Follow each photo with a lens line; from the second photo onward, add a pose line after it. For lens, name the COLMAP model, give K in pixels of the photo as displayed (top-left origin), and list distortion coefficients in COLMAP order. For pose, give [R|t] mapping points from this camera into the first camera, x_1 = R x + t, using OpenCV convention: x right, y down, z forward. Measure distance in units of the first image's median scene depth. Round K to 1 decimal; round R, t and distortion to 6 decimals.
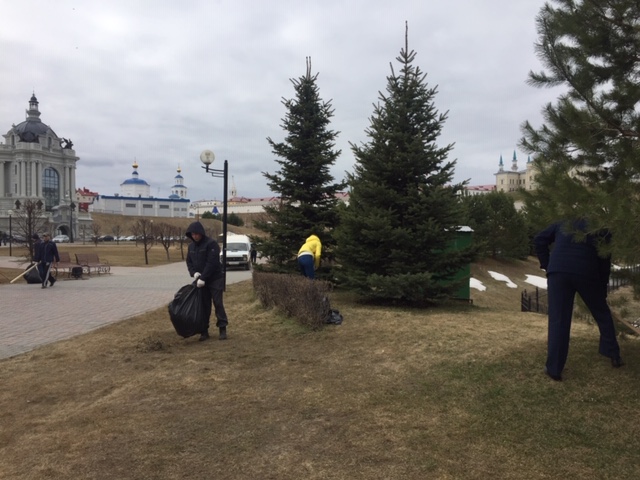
lens RADIAL K [[537.5, 0, 320.0], [0, 537.5, 240.0], [0, 0, 1]] dist [0.077985, -0.086850]
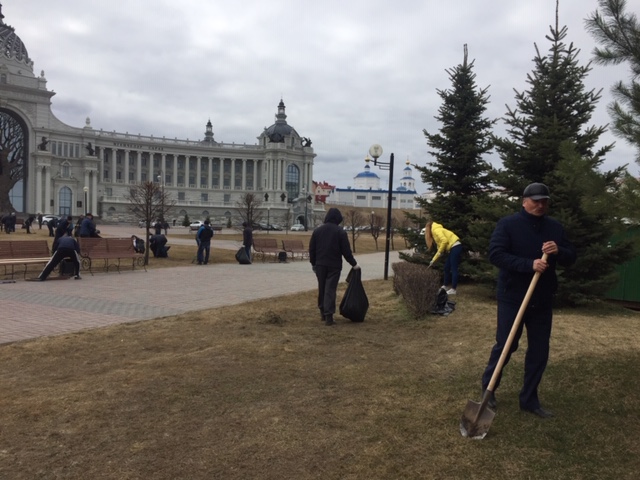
lens RADIAL K [[537.5, 0, 320.0], [0, 537.5, 240.0], [0, 0, 1]] dist [0.077985, -0.086850]
pose [[0.917185, 0.027934, -0.397481, 0.136349], [-0.021649, 0.999560, 0.020290, 0.000400], [0.397873, -0.010005, 0.917386, -0.007465]]
